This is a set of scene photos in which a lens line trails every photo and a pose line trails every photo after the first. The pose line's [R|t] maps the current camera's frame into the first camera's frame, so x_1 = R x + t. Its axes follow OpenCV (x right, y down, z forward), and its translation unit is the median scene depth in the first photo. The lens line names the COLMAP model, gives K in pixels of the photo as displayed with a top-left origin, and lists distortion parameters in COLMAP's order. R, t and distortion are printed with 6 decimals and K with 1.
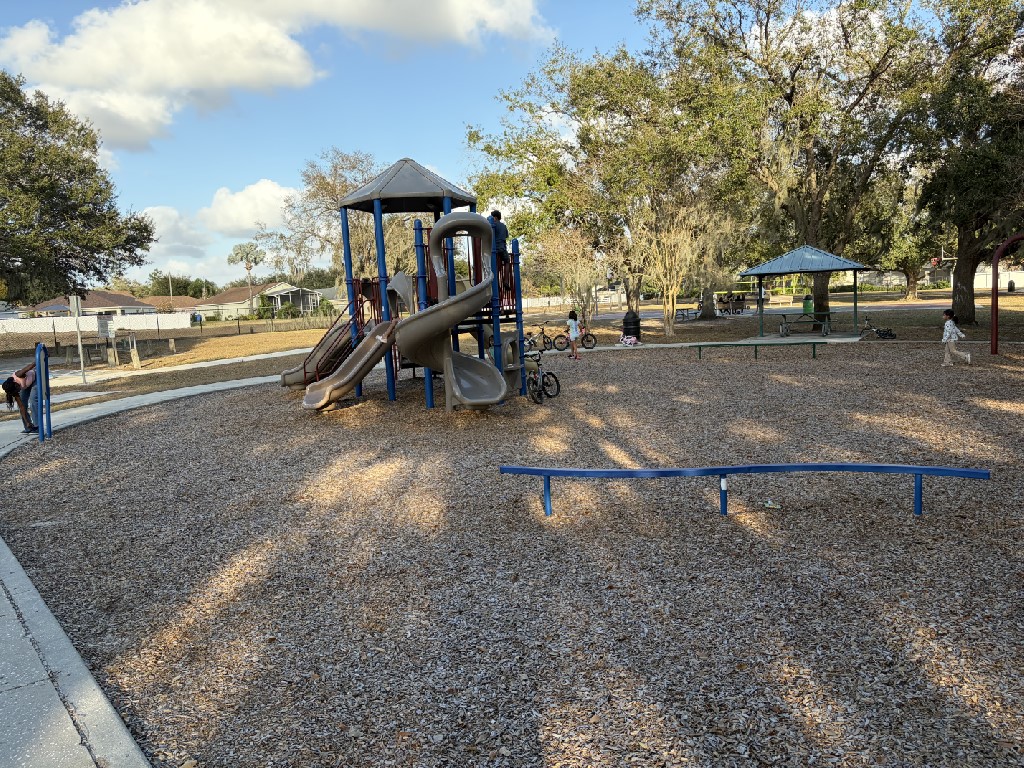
lens RADIAL K [[779.3, 0, 514.7], [0, 779.3, 385.1], [0, 0, 1]] dist [0.003693, 0.000325]
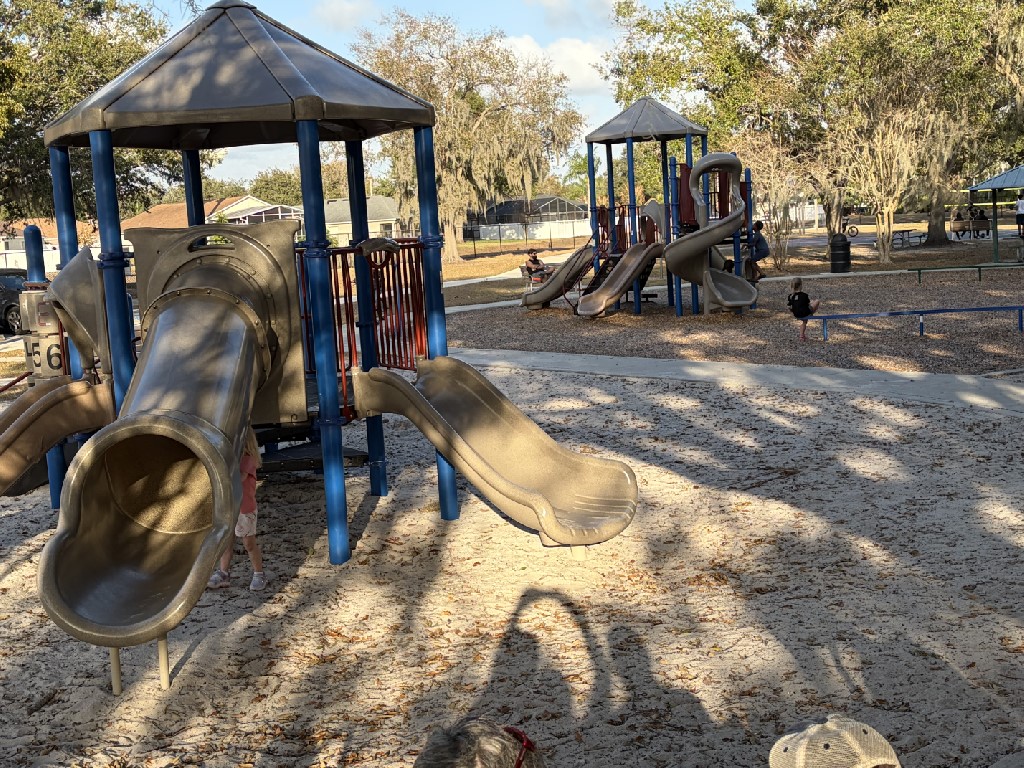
lens RADIAL K [[1418.5, 0, 510.4], [0, 1418.5, 383.8], [0, 0, 1]] dist [-0.004182, 0.000000]
pose [[0.998202, -0.008669, -0.059301, -0.105233], [0.008951, 0.999950, 0.004481, 0.052289], [0.059260, -0.005004, 0.998230, -0.501288]]
